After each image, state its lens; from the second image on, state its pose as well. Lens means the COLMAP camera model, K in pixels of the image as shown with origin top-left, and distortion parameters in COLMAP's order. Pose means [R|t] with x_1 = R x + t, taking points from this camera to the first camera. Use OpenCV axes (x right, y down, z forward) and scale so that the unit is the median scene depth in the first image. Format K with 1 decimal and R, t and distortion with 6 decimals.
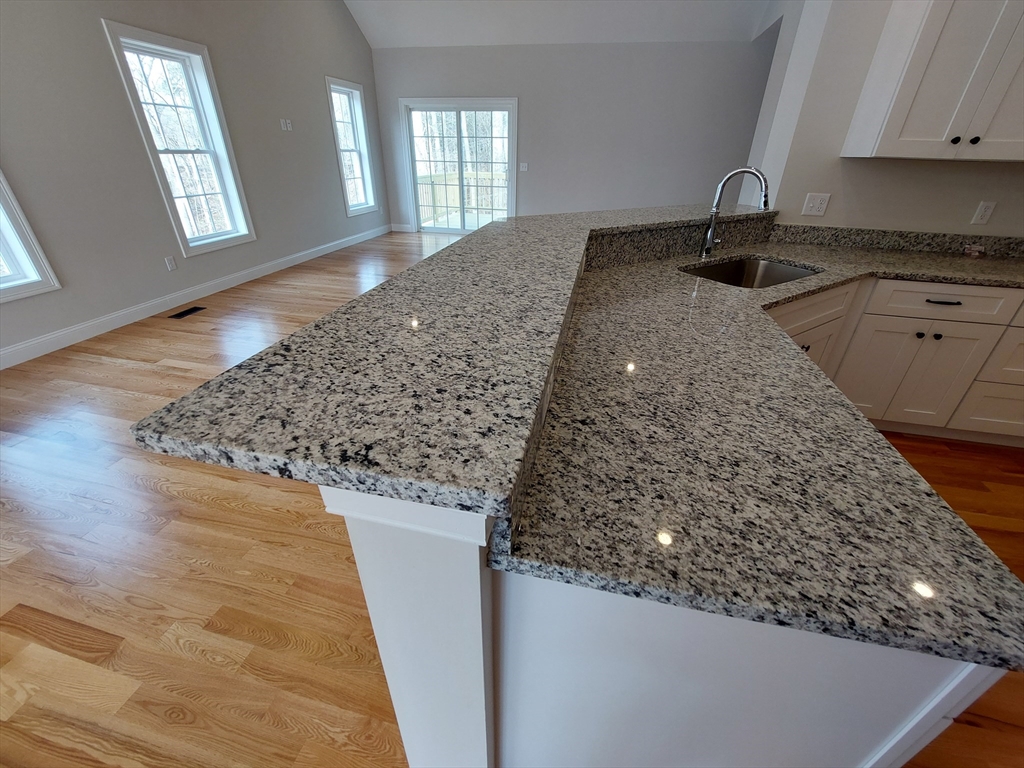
lens RADIAL K [[407.1, 0, 518.6], [0, 407.1, 383.1], [0, 0, 1]] dist [-0.017856, 0.000486]
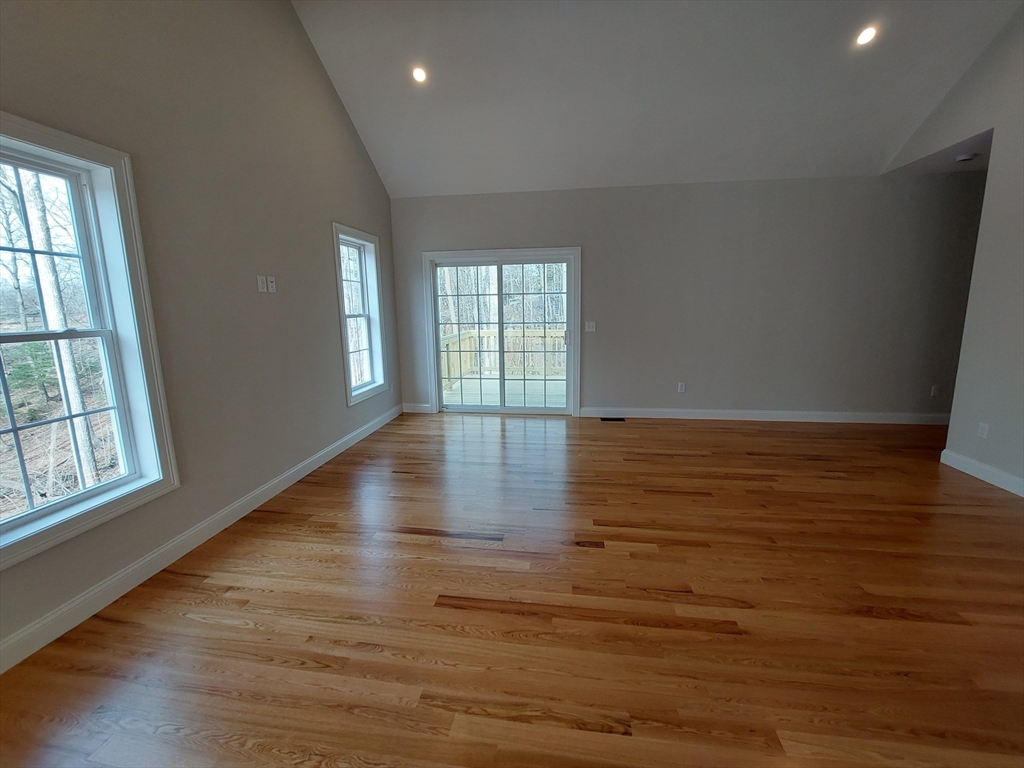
lens RADIAL K [[407.1, 0, 507.6], [0, 407.1, 379.9], [0, 0, 1]] dist [-0.017856, 0.000486]
pose [[0.997241, -0.045418, 0.058721, -0.196266], [0.062114, 0.943686, -0.324958, -0.216477], [-0.040655, 0.327709, 0.943904, 0.345285]]
